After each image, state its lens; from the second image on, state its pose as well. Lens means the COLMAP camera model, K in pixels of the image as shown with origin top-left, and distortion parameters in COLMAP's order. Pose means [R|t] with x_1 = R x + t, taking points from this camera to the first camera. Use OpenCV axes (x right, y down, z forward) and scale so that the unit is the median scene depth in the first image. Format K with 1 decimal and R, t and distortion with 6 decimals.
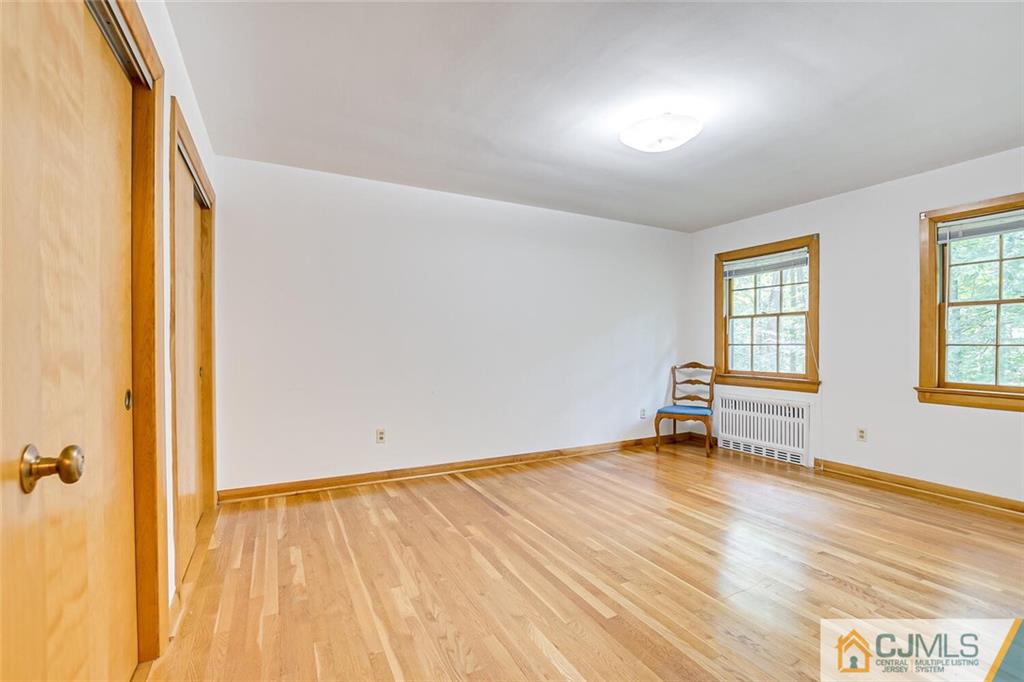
lens RADIAL K [[448.9, 0, 510.9], [0, 448.9, 346.6], [0, 0, 1]] dist [-0.018347, 0.000517]
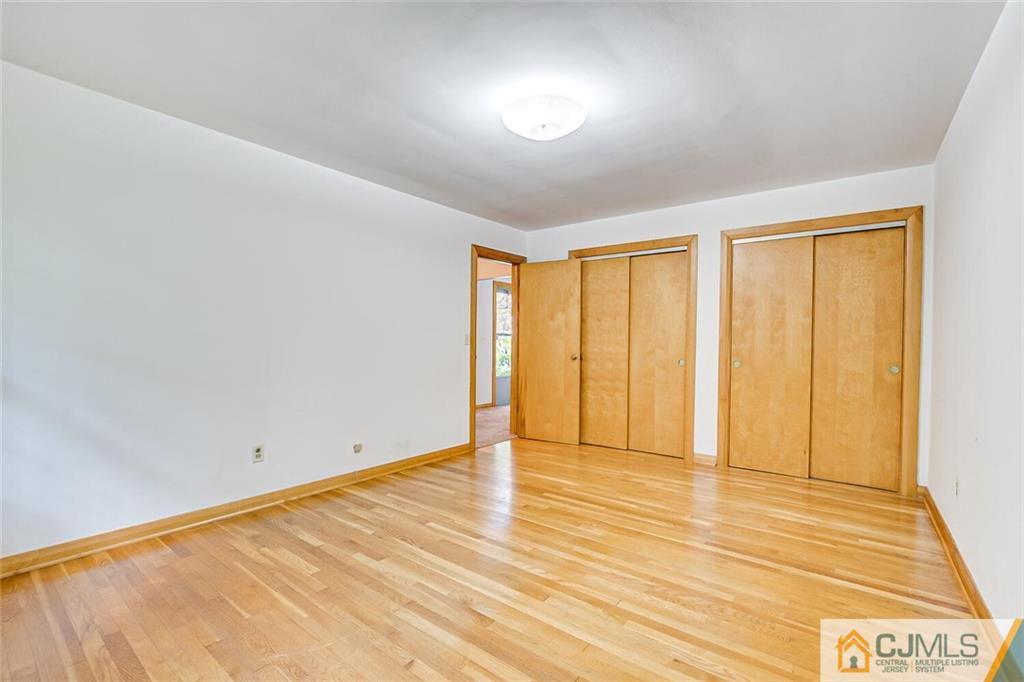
lens RADIAL K [[448.9, 0, 510.9], [0, 448.9, 346.6], [0, 0, 1]] dist [-0.018347, 0.000517]
pose [[-0.907555, -0.003736, -0.419918, 0.437116], [-0.011635, 0.999800, 0.016252, -0.005745], [0.419773, 0.019635, -0.907417, 1.015867]]
